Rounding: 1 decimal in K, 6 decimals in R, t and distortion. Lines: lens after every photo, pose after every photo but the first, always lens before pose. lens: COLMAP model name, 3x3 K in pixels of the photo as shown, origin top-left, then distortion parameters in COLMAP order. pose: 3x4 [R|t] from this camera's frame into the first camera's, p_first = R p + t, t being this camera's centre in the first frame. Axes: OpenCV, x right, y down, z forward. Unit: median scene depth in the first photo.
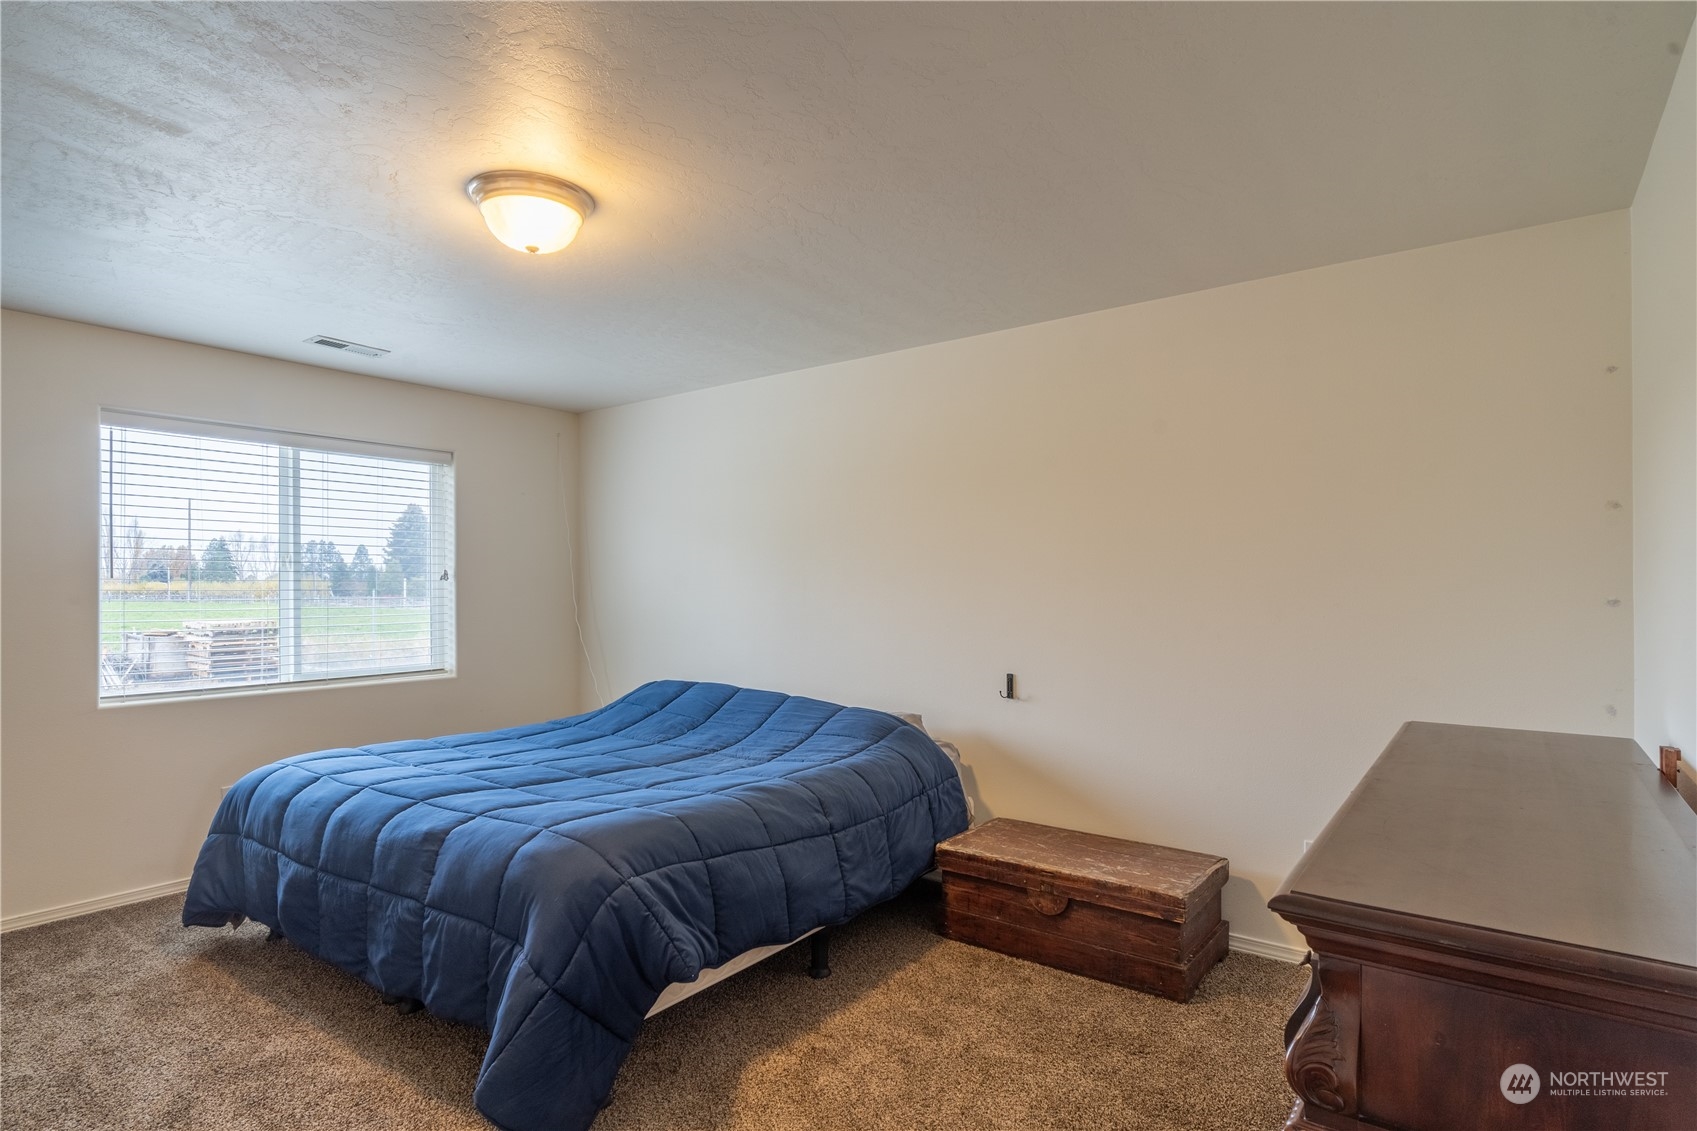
lens RADIAL K [[875.5, 0, 872.2], [0, 875.5, 561.3], [0, 0, 1]] dist [-0.000724, 0.000097]
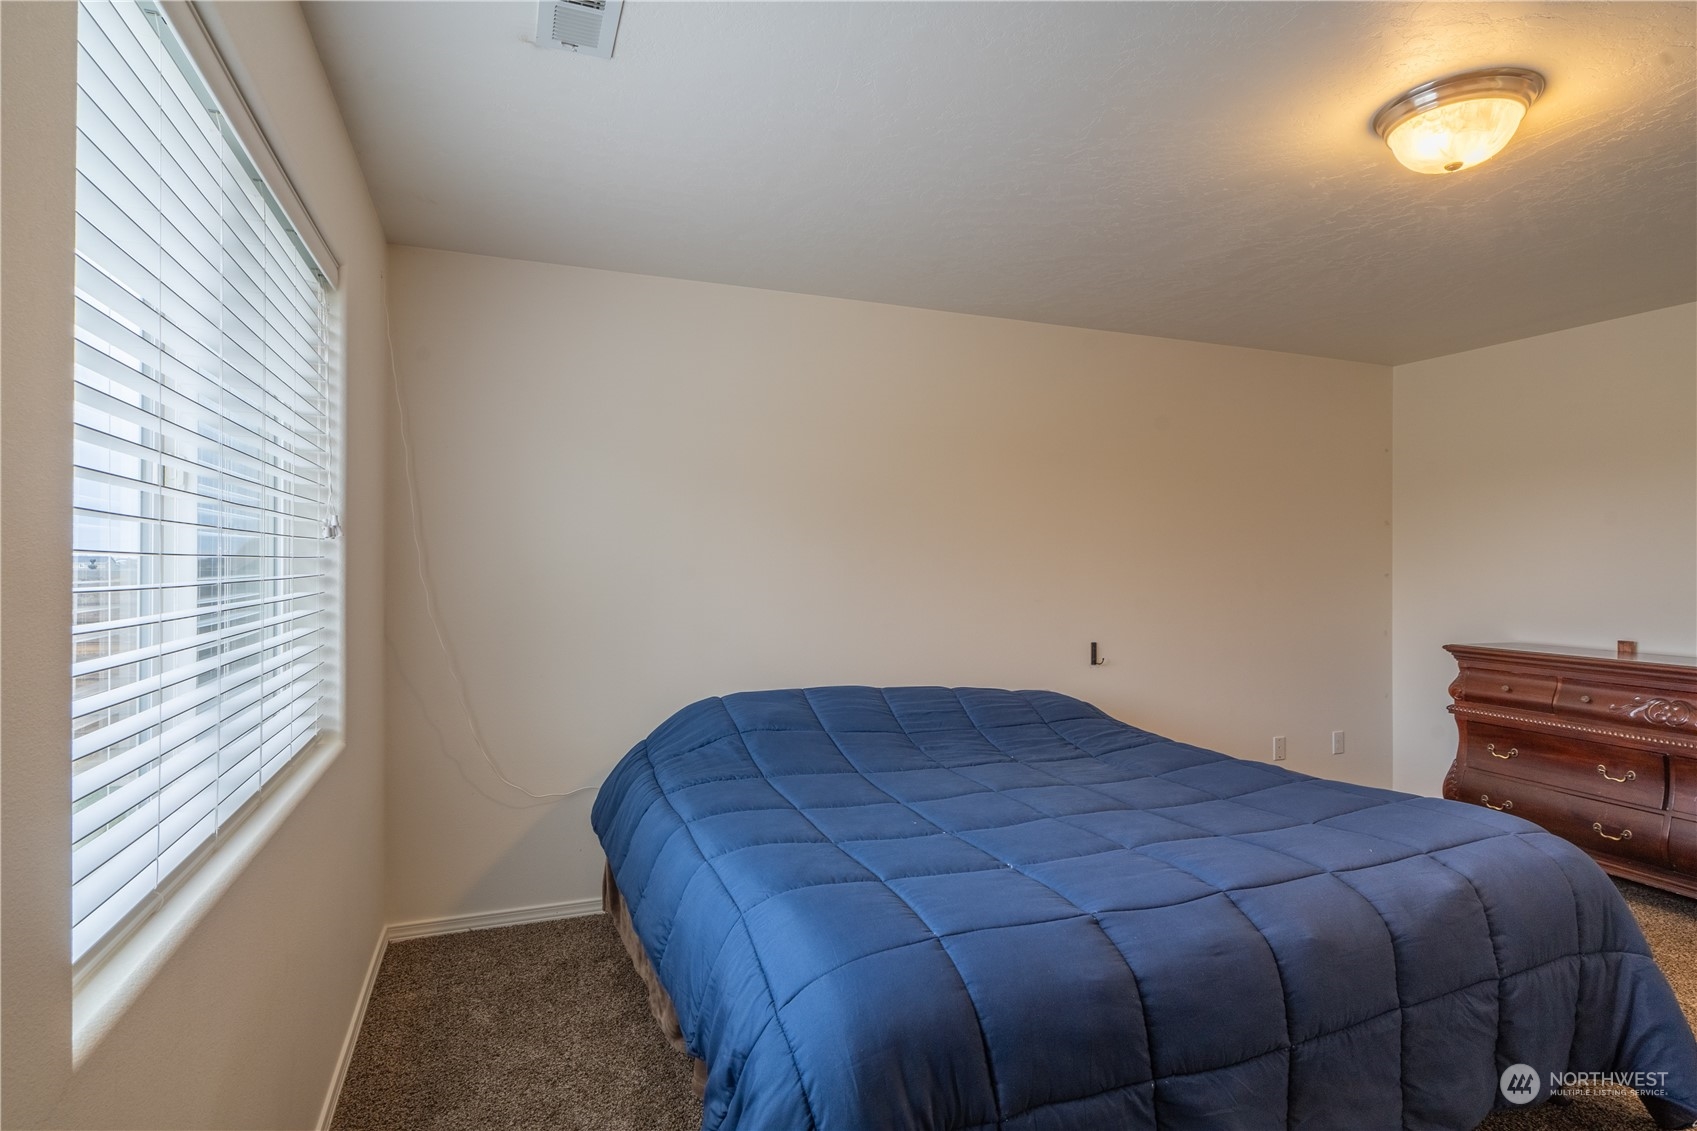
lens RADIAL K [[847.3, 0, 854.2], [0, 847.3, 550.6], [0, 0, 1]] dist [0.001919, 0.000432]
pose [[0.548669, 0.020125, 0.835798, -1.060037], [-0.033650, 0.999432, -0.001975, 0.028630], [-0.835362, -0.027041, 0.549034, 0.783589]]
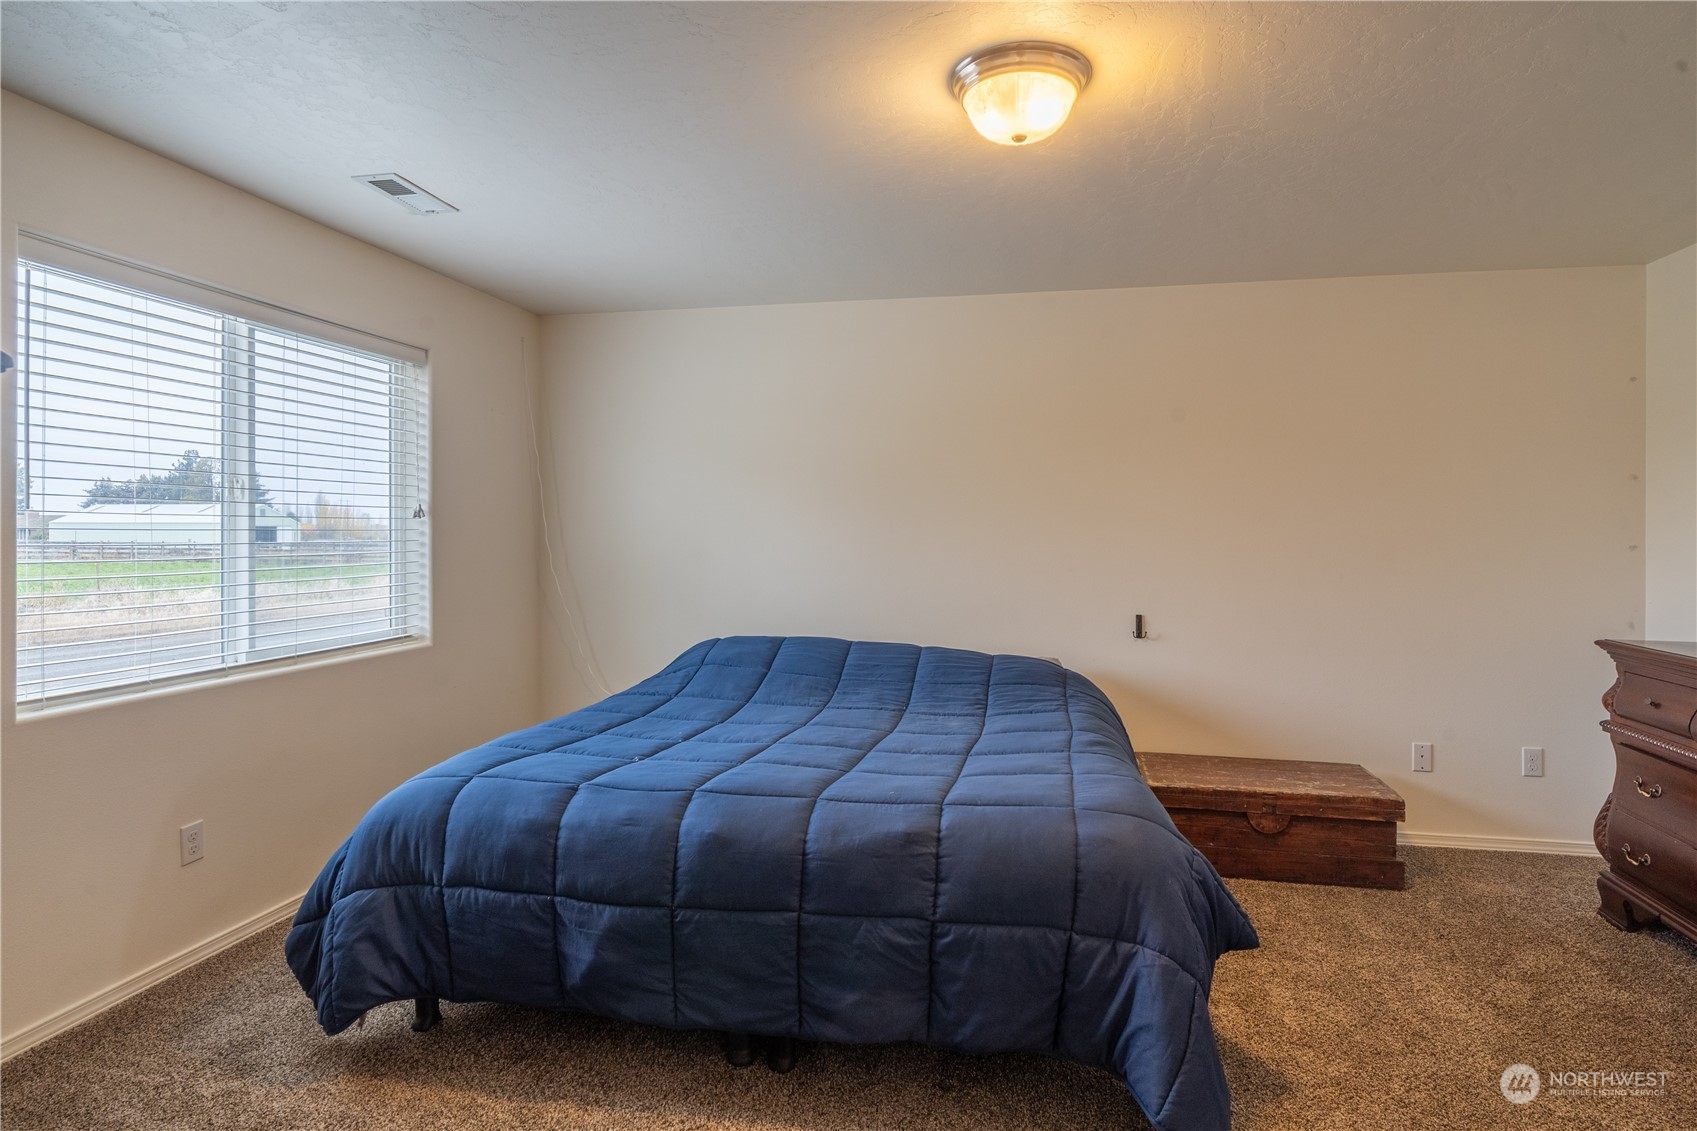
lens RADIAL K [[870.6, 0, 893.7], [0, 870.6, 513.2], [0, 0, 1]] dist [0.014800, -0.016143]
pose [[0.902276, 0.015819, 0.430868, -0.661414], [-0.020514, 0.999770, 0.006251, 0.006402], [-0.430670, -0.014479, 0.902393, 0.211946]]
